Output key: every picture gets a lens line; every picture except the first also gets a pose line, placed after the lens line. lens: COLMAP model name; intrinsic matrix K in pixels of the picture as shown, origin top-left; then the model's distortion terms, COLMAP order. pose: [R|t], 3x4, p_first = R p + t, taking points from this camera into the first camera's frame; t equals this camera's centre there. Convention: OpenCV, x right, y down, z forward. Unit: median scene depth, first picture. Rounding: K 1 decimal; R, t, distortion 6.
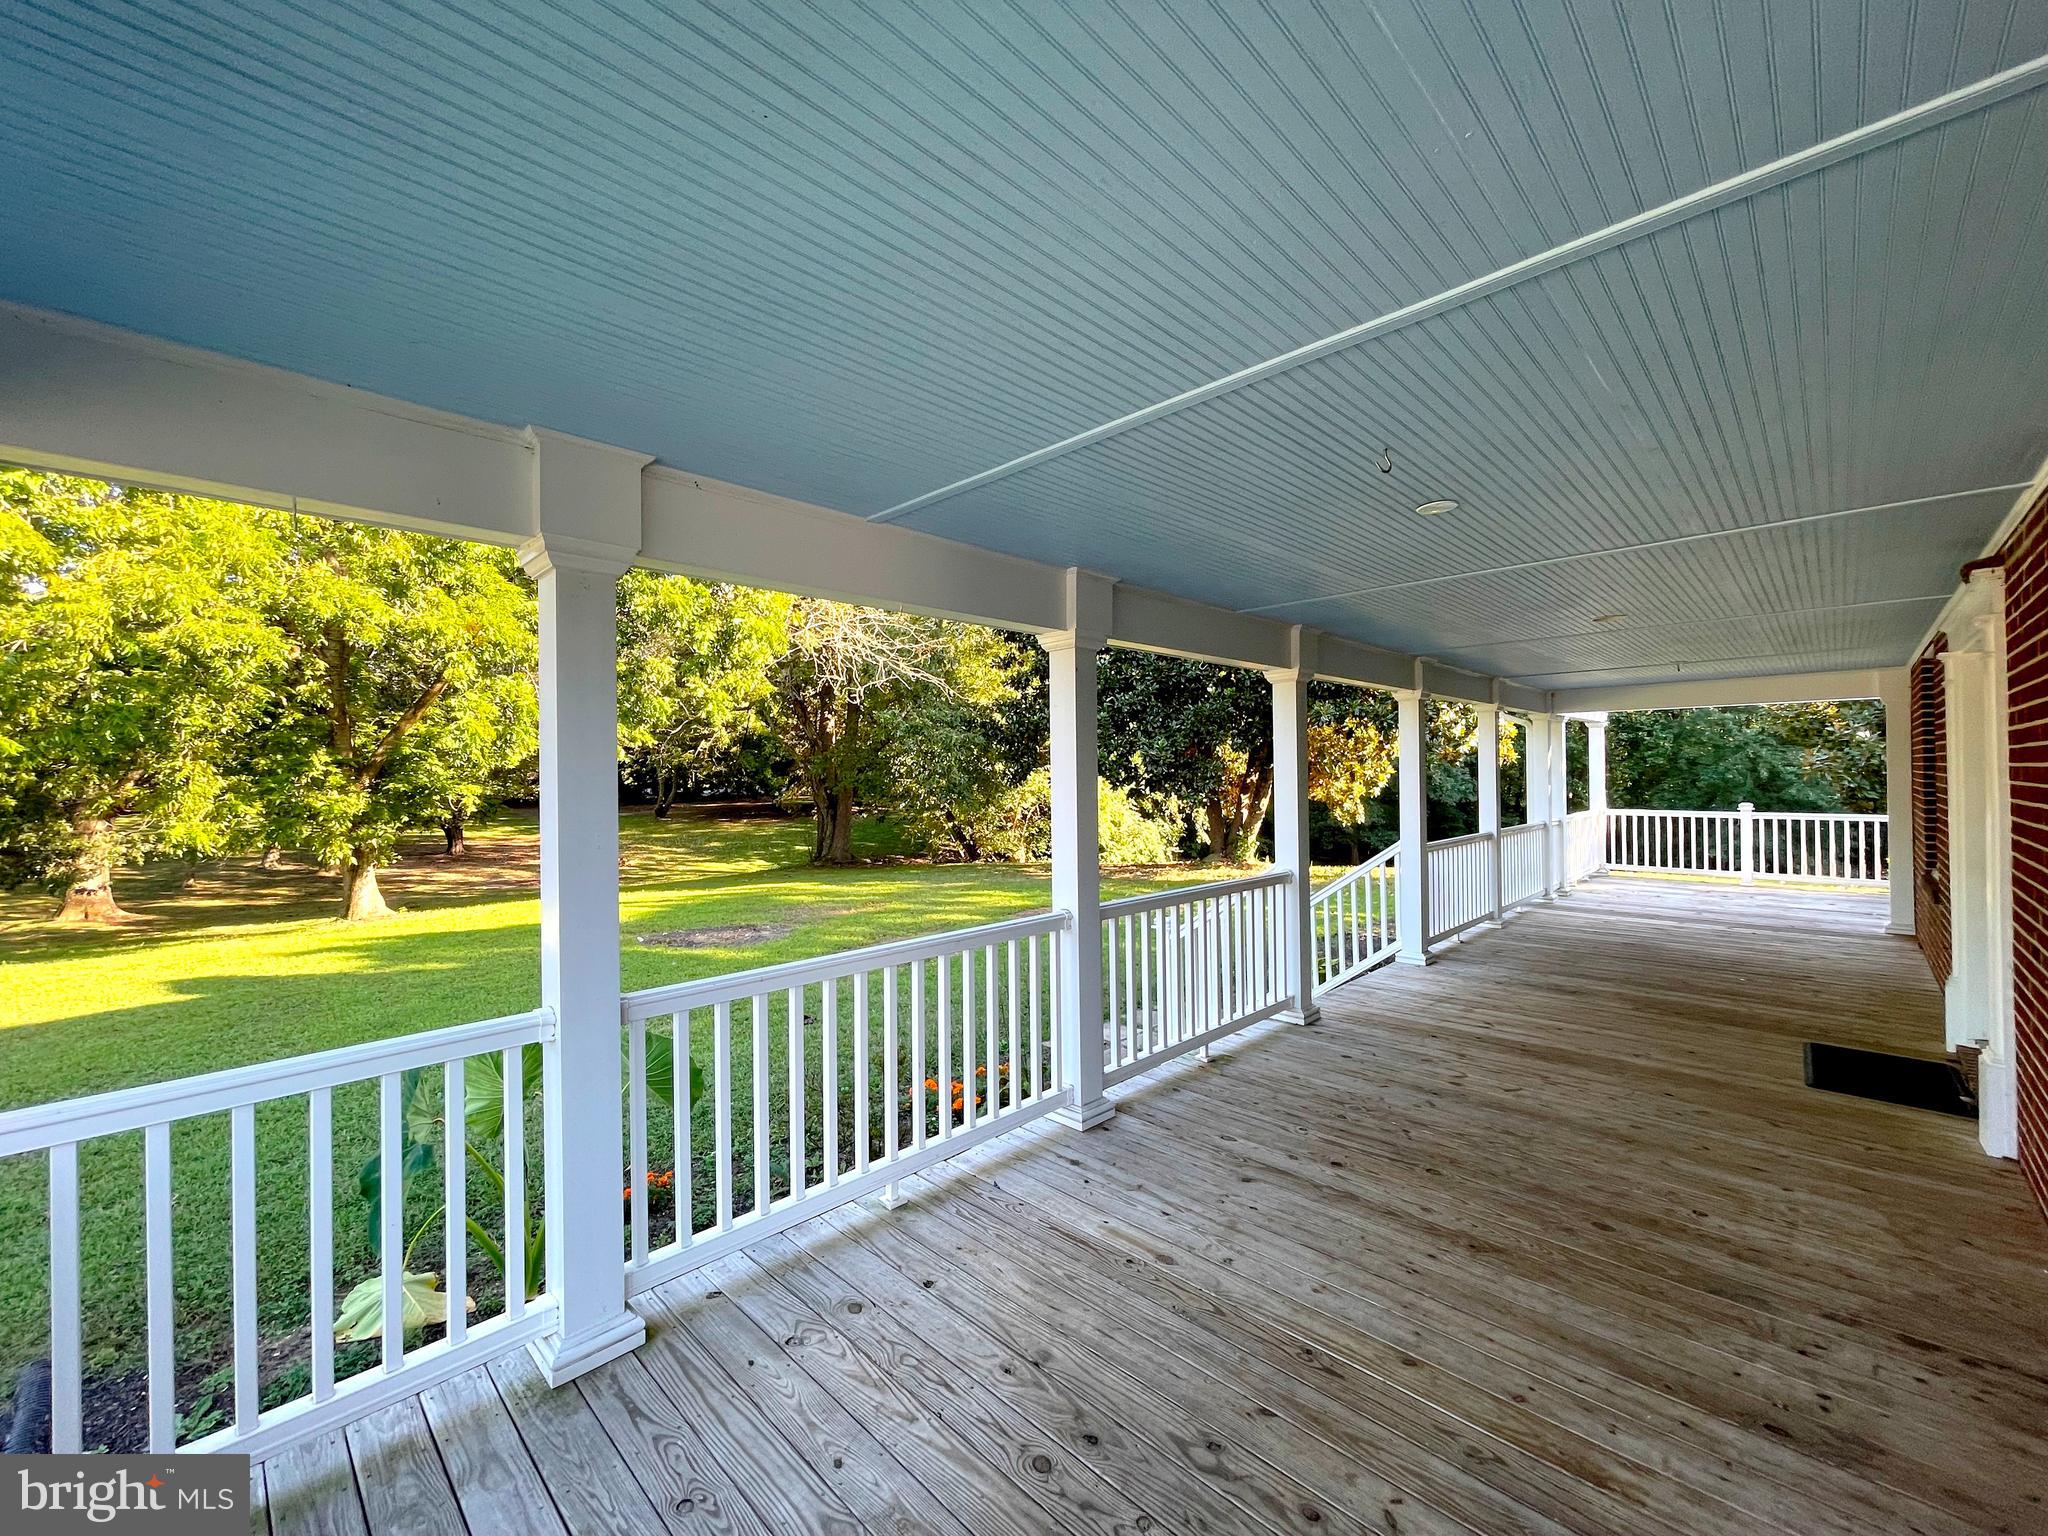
lens RADIAL K [[823.1, 0, 1024.5], [0, 823.1, 765.7], [0, 0, 1]] dist [-0.005318, 0.000798]
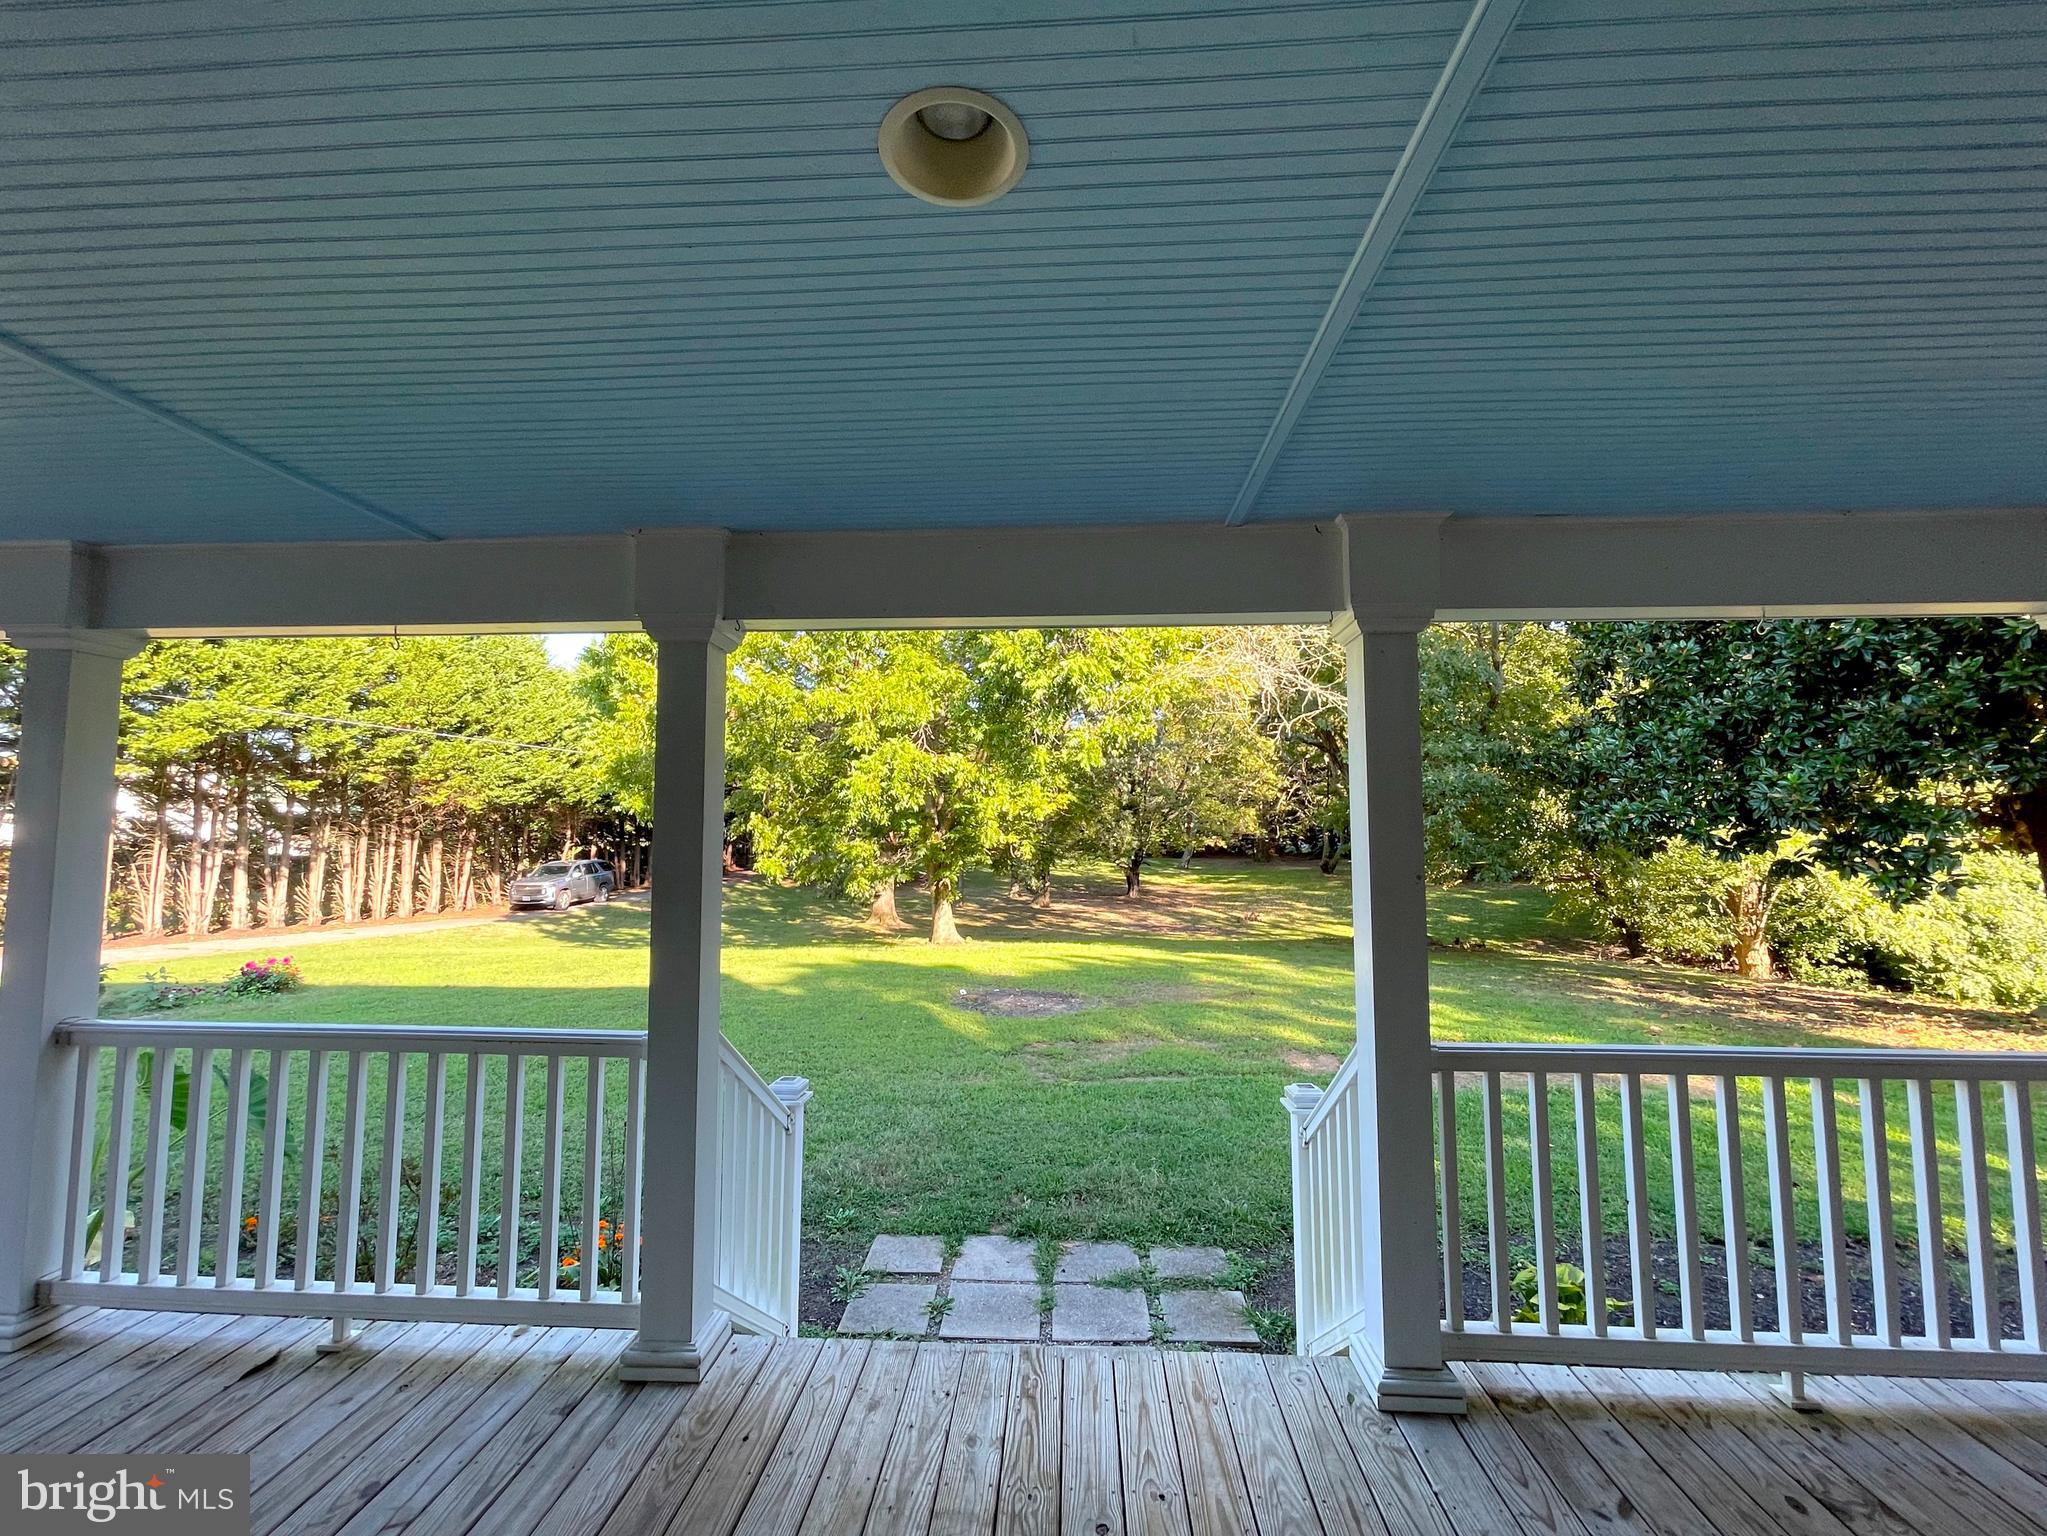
lens RADIAL K [[822.7, 0, 1024.7], [0, 822.7, 770.8], [0, 0, 1]] dist [-0.005318, 0.000798]
pose [[0.661147, -0.042164, -0.749070, 0.300599], [-0.000532, 0.998393, -0.056668, 0.000516], [0.750256, 0.037865, 0.660062, 0.303171]]
